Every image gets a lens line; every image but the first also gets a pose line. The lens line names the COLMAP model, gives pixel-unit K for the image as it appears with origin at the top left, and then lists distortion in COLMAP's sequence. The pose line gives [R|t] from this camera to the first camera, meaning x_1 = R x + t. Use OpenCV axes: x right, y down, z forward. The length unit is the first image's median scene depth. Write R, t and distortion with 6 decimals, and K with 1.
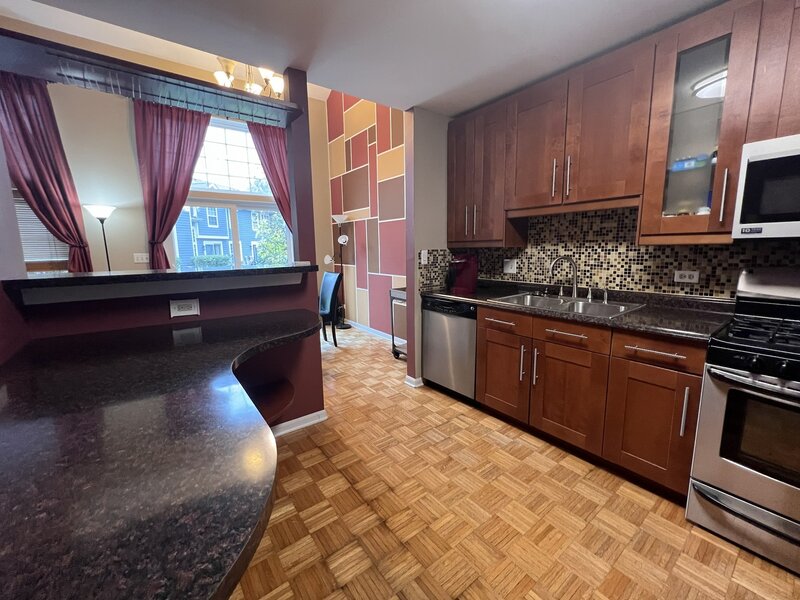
lens RADIAL K [[326.8, 0, 401.0], [0, 326.8, 295.0], [0, 0, 1]] dist [0.000730, -0.000113]
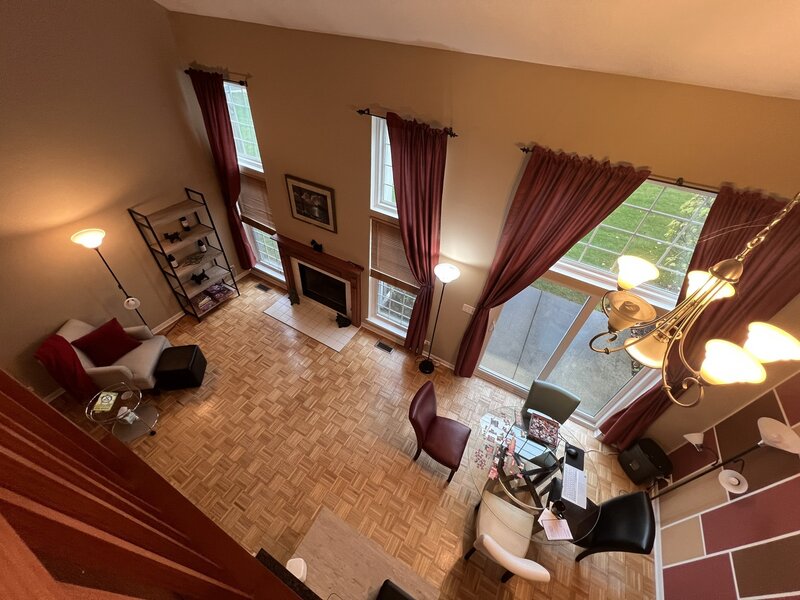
lens RADIAL K [[320.5, 0, 399.1], [0, 320.5, 296.1], [0, 0, 1]] dist [0.000778, 0.000091]
pose [[0.399805, 0.643731, -0.652507, -0.489590], [-0.214797, 0.757854, 0.616051, -1.143851], [0.891077, -0.106144, 0.441266, 0.690436]]
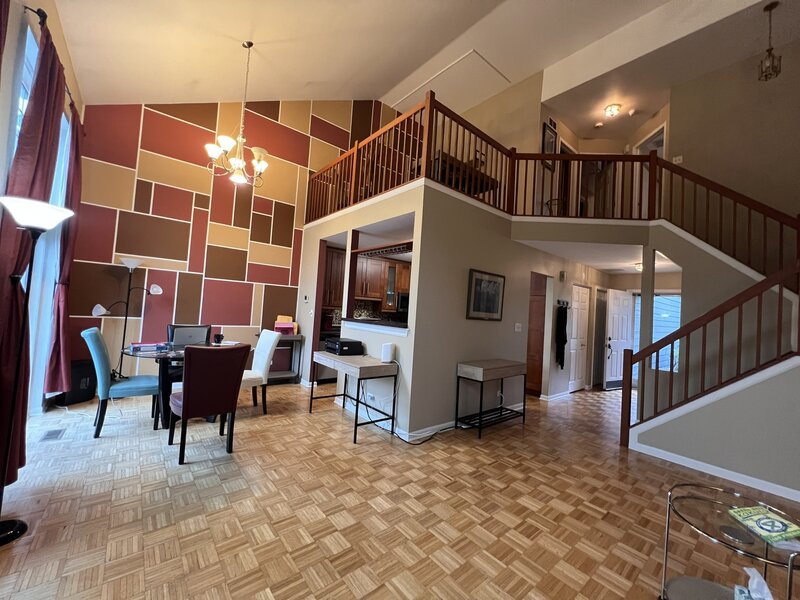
lens RADIAL K [[320.5, 0, 399.1], [0, 320.5, 296.1], [0, 0, 1]] dist [0.000778, 0.000091]
pose [[-0.044651, 0.052551, 0.997620, -2.166686], [0.084529, 0.995233, -0.048642, -0.102845], [-0.995420, 0.082156, -0.048880, 0.741264]]
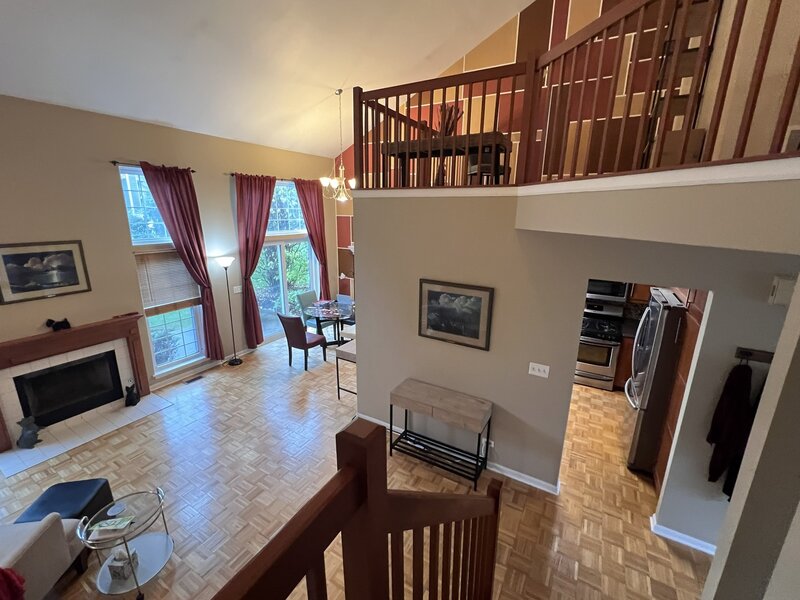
lens RADIAL K [[340.4, 0, 400.0], [0, 340.4, 300.0], [0, 0, 1]] dist [0.000187, -0.000165]
pose [[0.923670, -0.067755, 0.377151, -1.198735], [0.027014, 0.993308, 0.112288, -0.359505], [-0.382235, -0.093529, 0.919320, -0.970019]]
